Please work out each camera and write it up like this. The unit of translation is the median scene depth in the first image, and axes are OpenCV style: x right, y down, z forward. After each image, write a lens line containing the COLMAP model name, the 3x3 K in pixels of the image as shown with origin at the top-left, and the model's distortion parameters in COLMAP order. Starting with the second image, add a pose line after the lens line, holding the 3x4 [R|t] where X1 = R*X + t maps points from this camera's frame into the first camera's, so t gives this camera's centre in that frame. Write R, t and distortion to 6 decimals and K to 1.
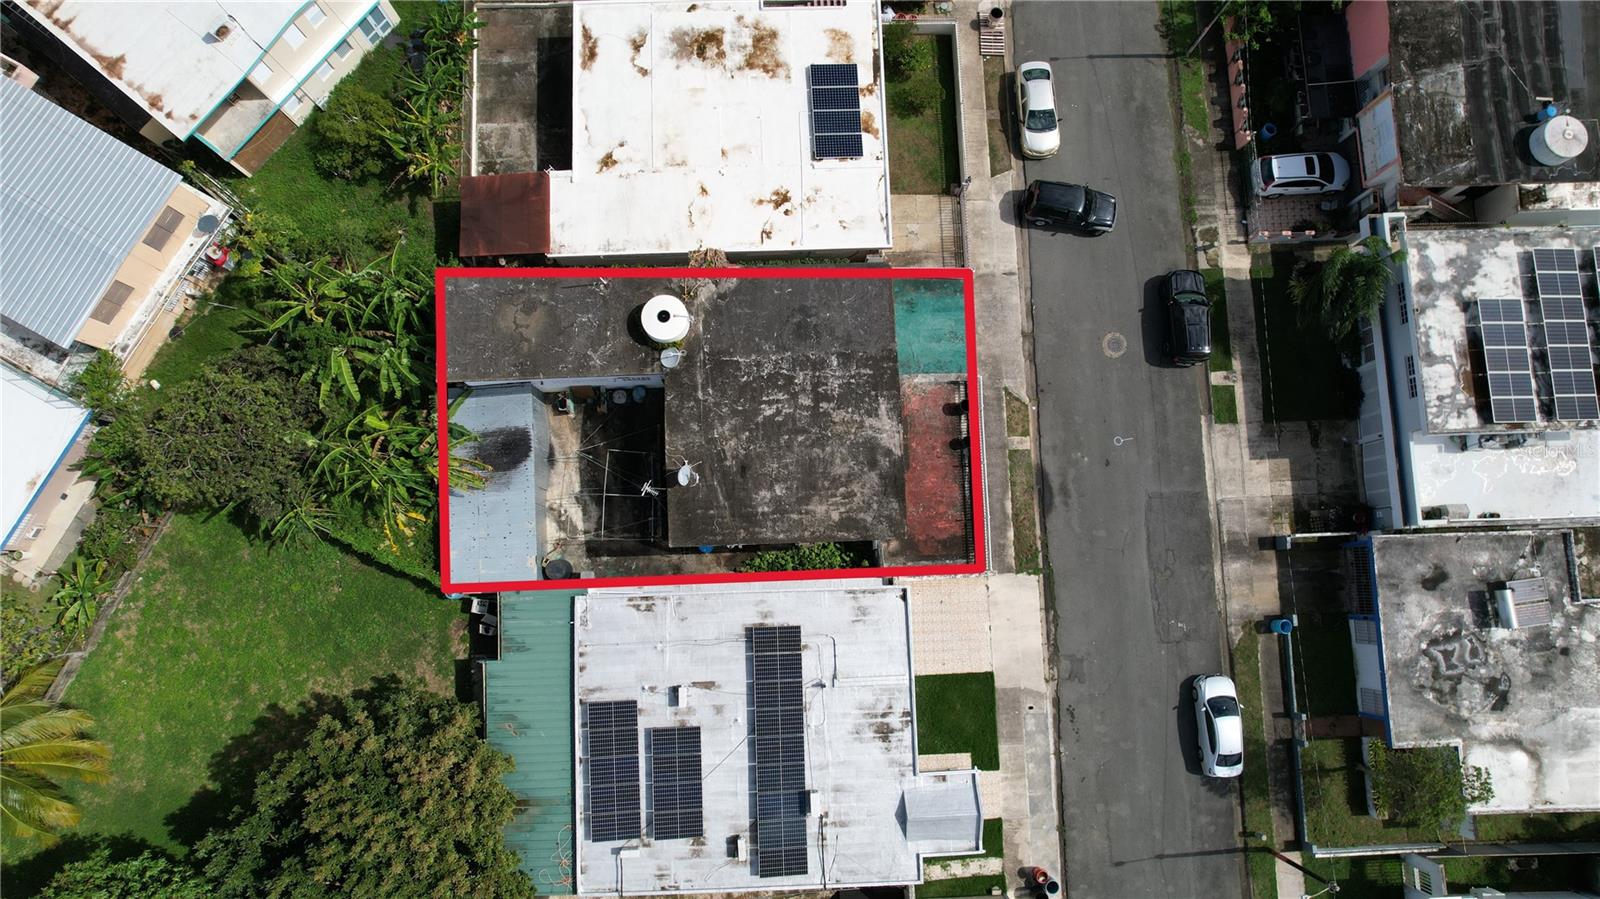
lens RADIAL K [[1020.4, 0, 805.7], [0, 1020.4, 455.8], [0, 0, 1]] dist [-0.072327, 0.059881]
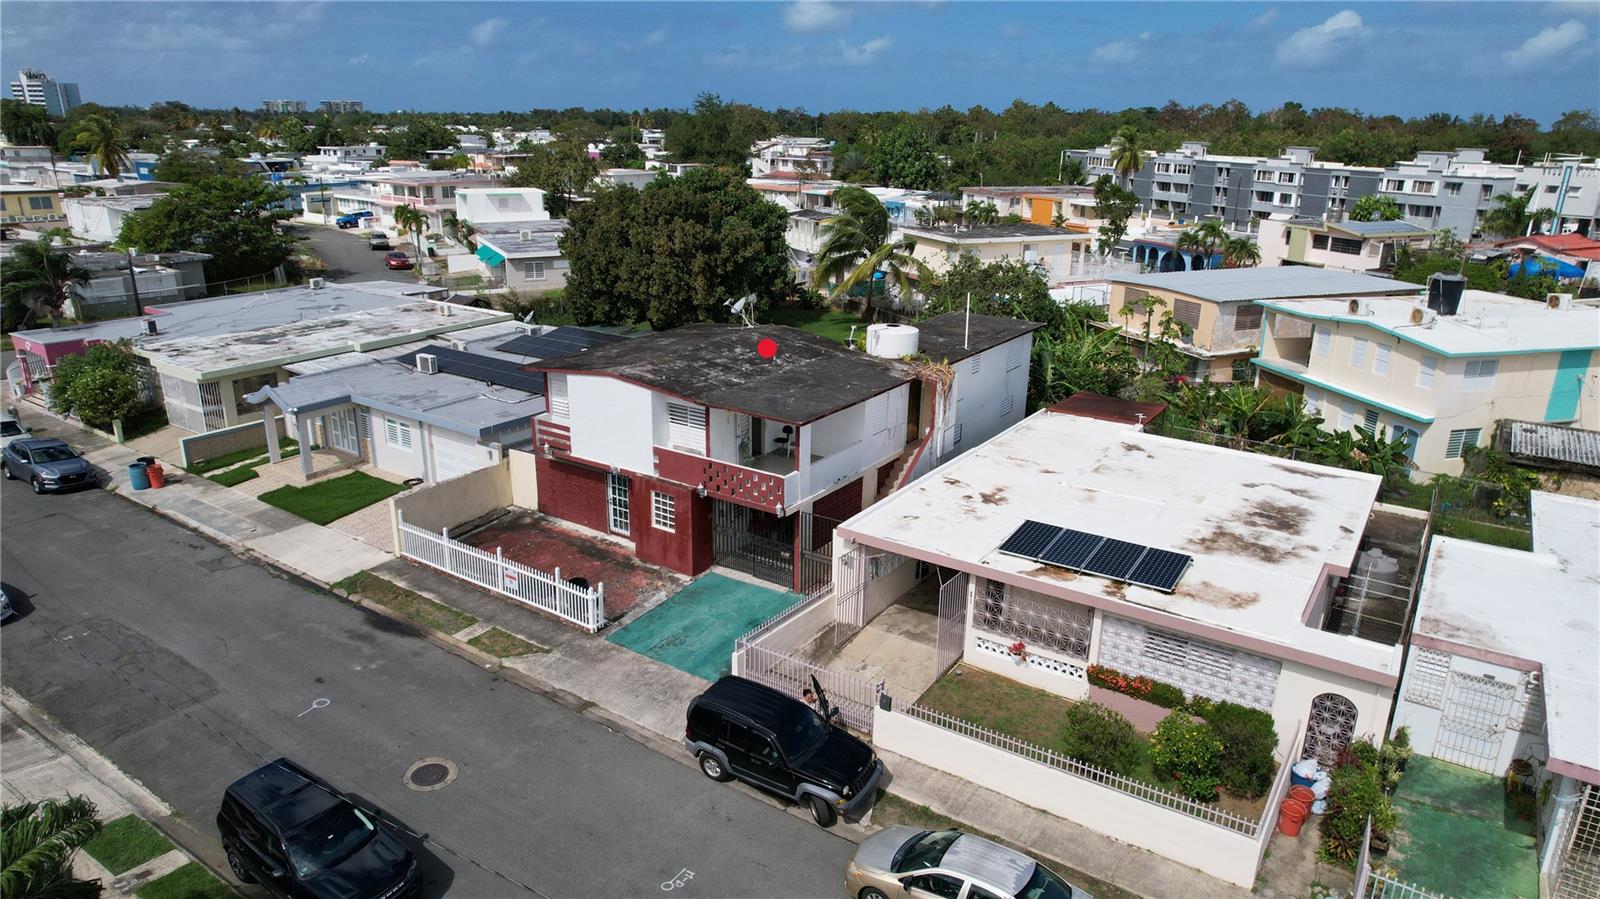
lens RADIAL K [[1020.4, 0, 805.7], [0, 1020.4, 455.8], [0, 0, 1]] dist [-0.072327, 0.059881]
pose [[-0.583323, 0.230828, -0.778751, 0.557671], [-0.808365, -0.071432, 0.584332, -0.537354], [0.079253, 0.970369, 0.228261, 0.795275]]
